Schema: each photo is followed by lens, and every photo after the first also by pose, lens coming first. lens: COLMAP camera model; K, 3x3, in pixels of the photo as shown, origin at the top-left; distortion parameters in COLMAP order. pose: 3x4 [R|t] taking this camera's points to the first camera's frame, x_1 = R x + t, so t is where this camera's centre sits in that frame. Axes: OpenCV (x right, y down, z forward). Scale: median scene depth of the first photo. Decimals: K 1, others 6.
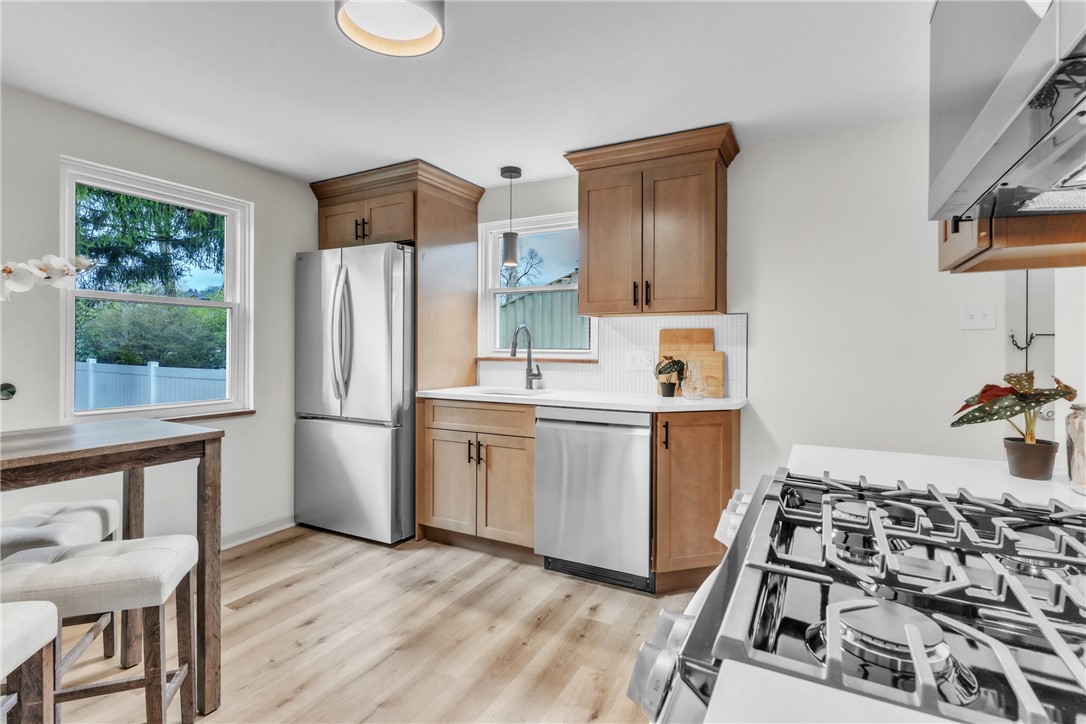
lens RADIAL K [[521.0, 0, 545.1], [0, 521.0, 352.2], [0, 0, 1]] dist [-0.000867, -0.000822]
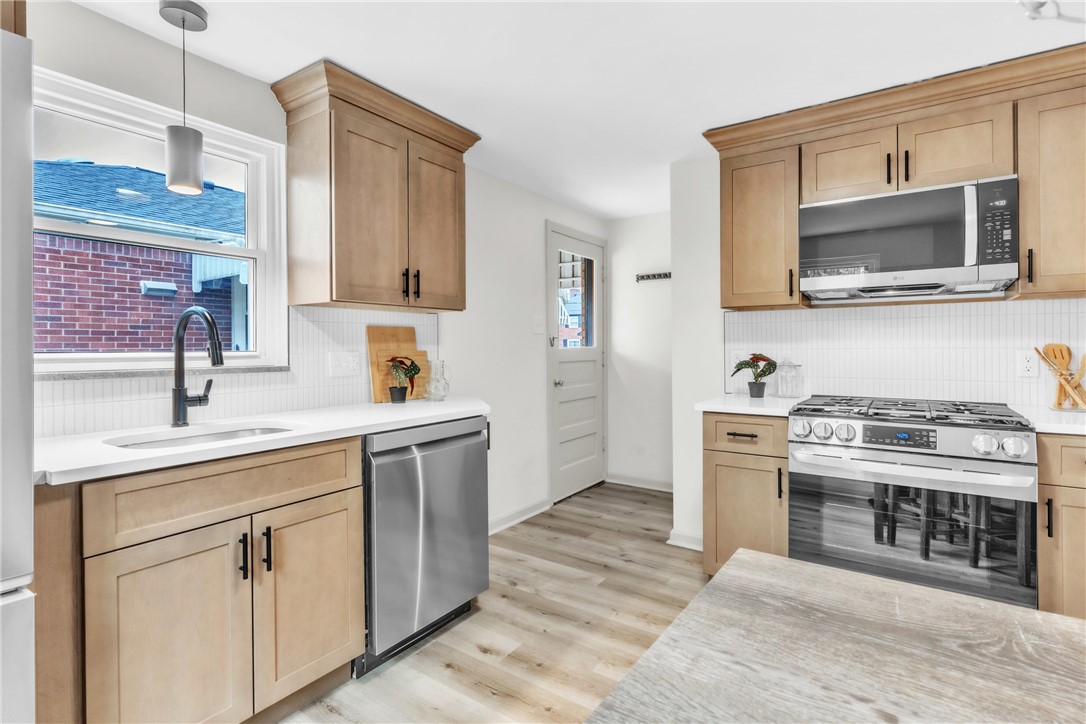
lens RADIAL K [[521.0, 0, 546.4], [0, 521.0, 352.5], [0, 0, 1]] dist [-0.000867, -0.000822]
pose [[0.111202, -0.014681, 0.993689, -0.605728], [0.021688, 0.999689, 0.012343, -0.005046], [-0.993561, 0.020178, 0.111486, 0.650532]]
